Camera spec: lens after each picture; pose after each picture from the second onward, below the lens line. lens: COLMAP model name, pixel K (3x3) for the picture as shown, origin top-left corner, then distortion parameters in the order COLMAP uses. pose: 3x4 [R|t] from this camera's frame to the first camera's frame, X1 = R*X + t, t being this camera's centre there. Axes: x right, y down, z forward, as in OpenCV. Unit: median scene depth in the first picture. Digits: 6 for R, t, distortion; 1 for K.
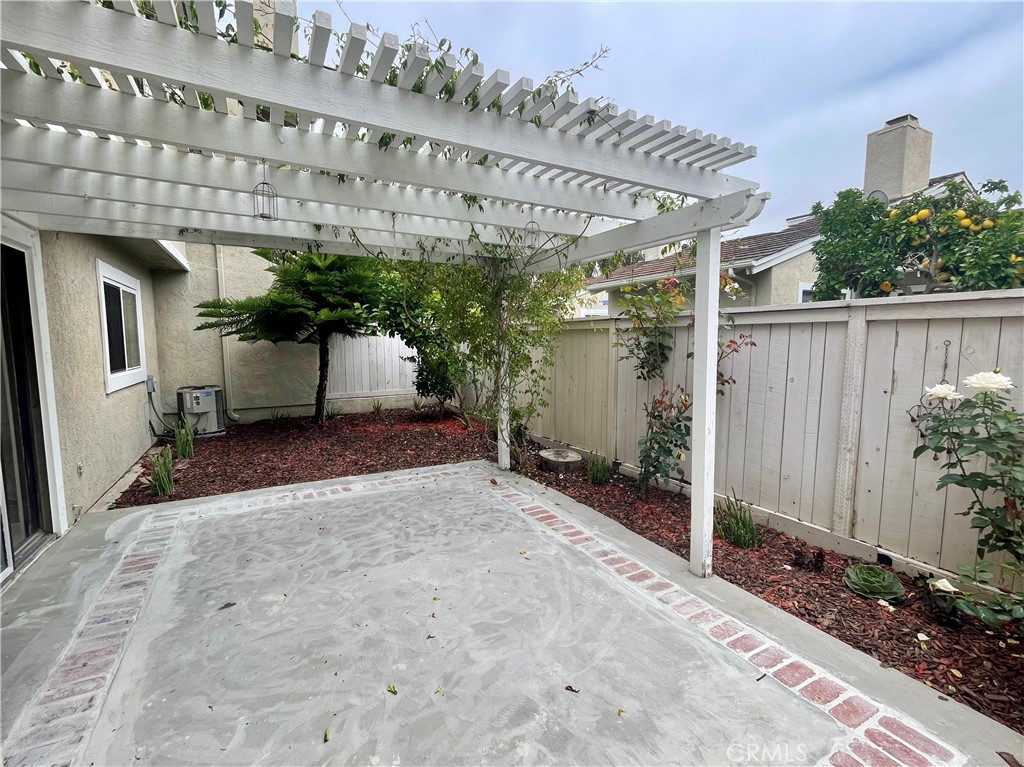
lens RADIAL K [[457.8, 0, 511.8], [0, 457.8, 384.3], [0, 0, 1]] dist [0.000861, 0.000003]
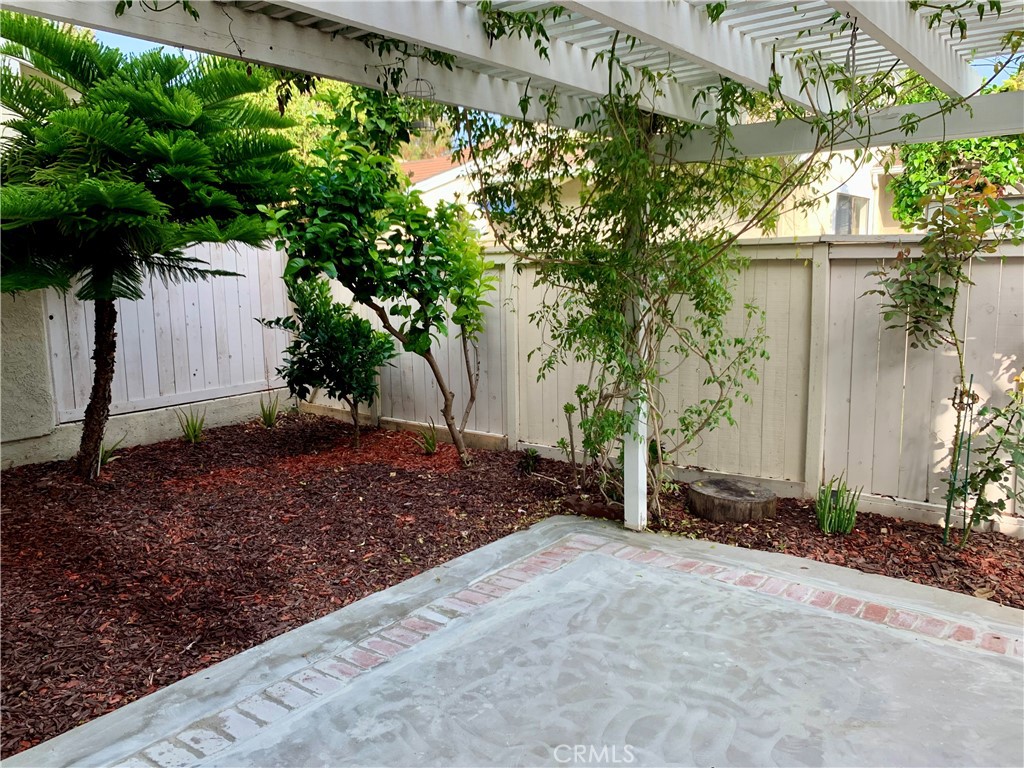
lens RADIAL K [[792.0, 0, 512.3], [0, 792.0, 382.9], [0, 0, 1]] dist [0.010263, 0.001711]
pose [[0.920505, -0.072777, 0.383892, -0.526419], [0.053284, 0.996703, 0.061187, -0.049977], [-0.387080, -0.035868, 0.921348, 0.237556]]
